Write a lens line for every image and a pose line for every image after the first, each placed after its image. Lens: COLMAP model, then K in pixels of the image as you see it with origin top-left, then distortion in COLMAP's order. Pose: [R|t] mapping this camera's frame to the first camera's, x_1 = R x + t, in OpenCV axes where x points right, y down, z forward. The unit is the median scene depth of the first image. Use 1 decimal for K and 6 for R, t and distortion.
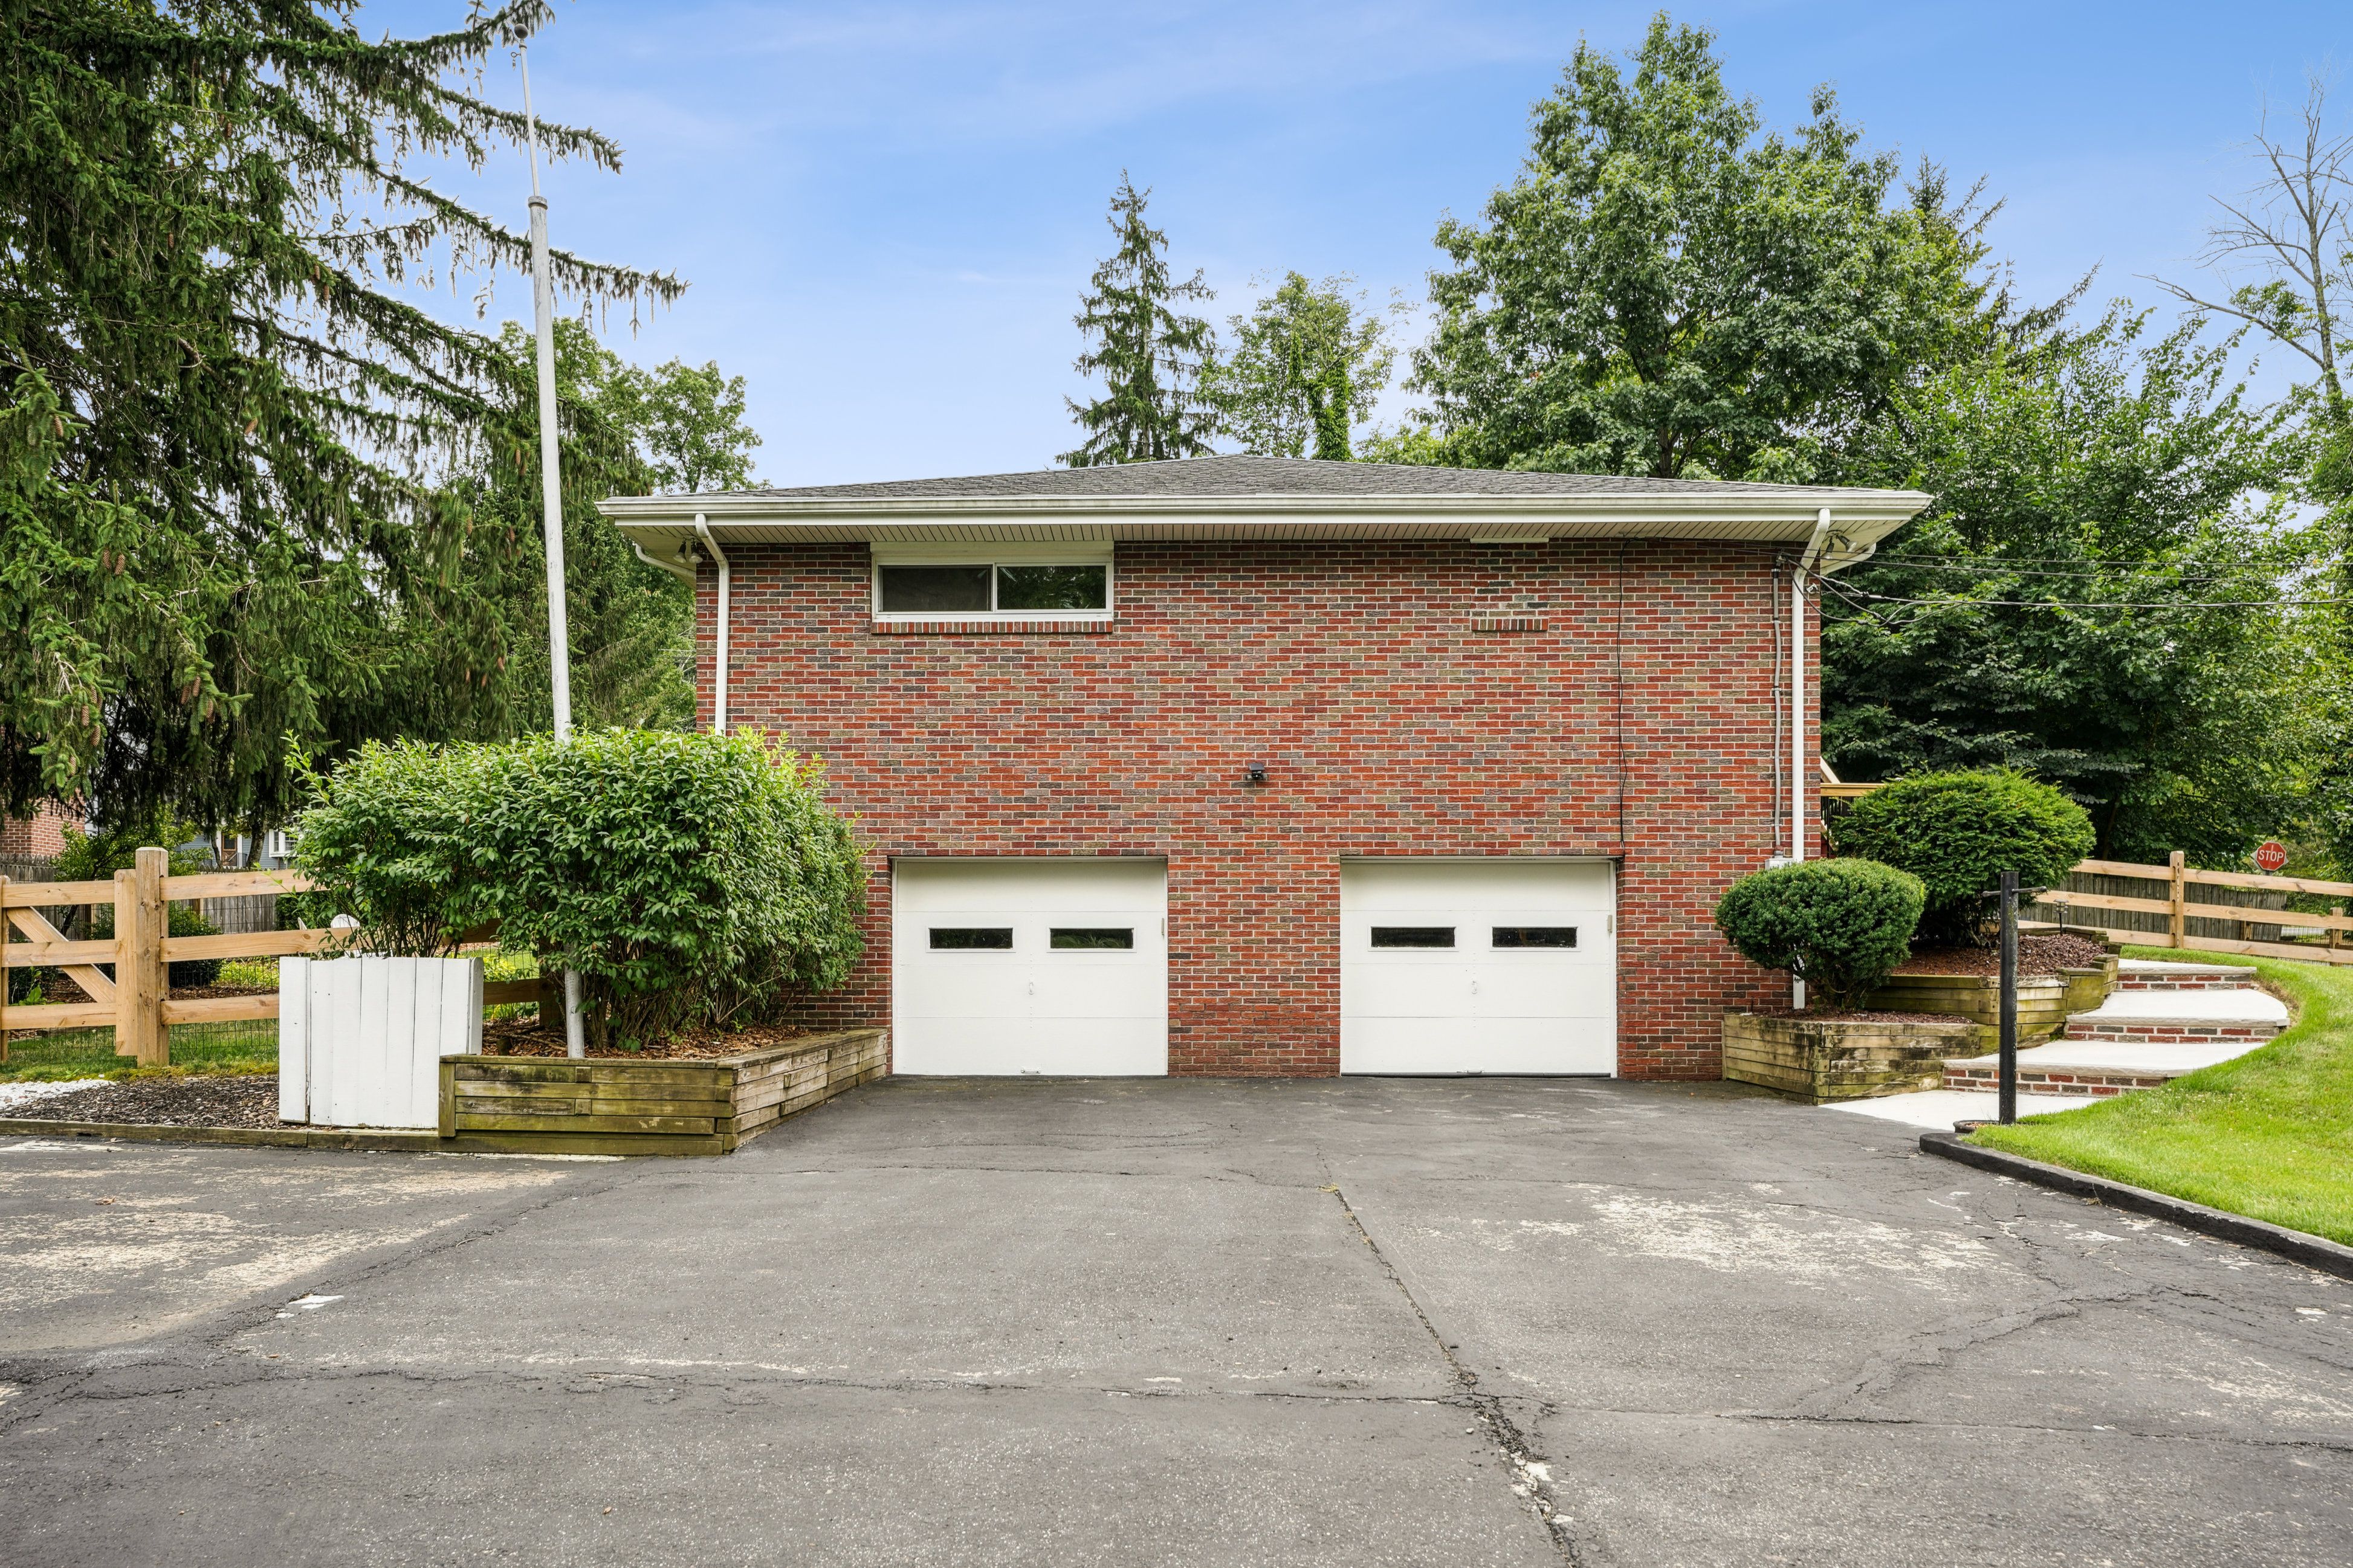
lens RADIAL K [[1610.7, 0, 1176.4], [0, 1610.7, 1014.2], [0, 0, 1]] dist [0.028698, -0.002532]
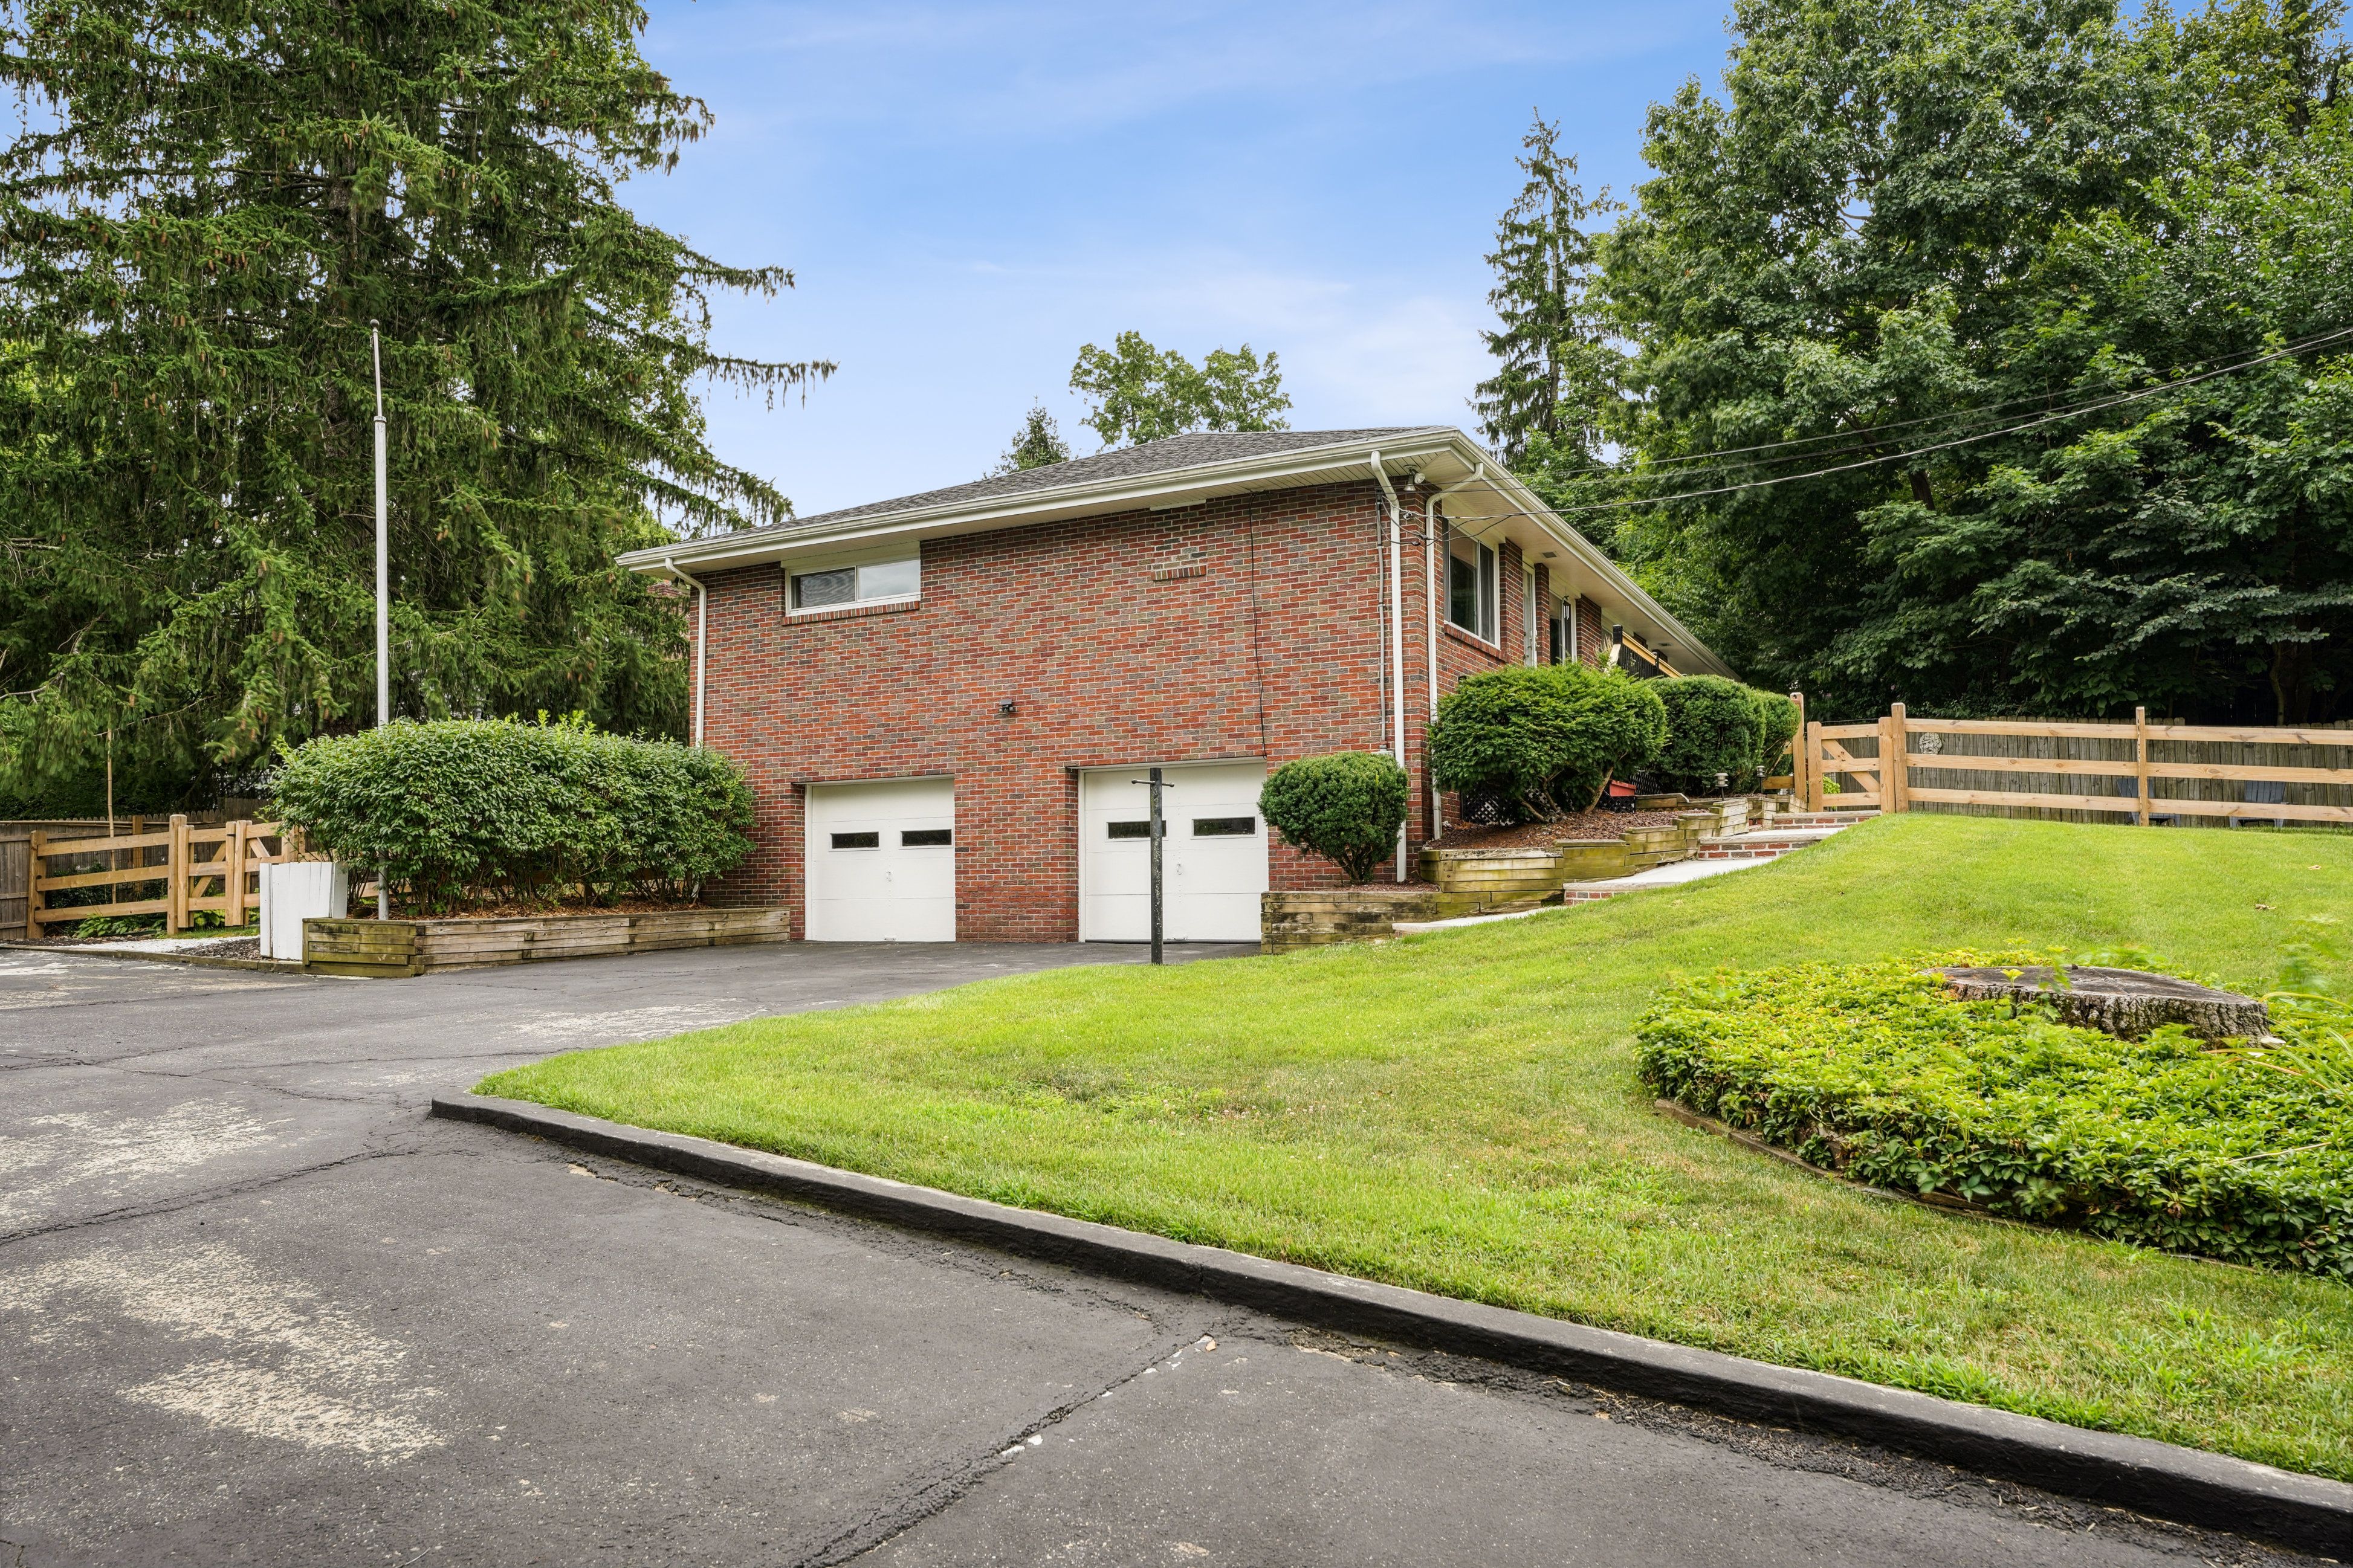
lens RADIAL K [[1574.0, 0, 1175.8], [0, 1574.0, 867.3], [0, 0, 1]] dist [0.034601, -0.000449]
pose [[0.890318, -0.020410, -0.454882, 0.737344], [0.006812, 0.999480, -0.031513, 0.019859], [0.455289, 0.024958, 0.889994, -0.060278]]
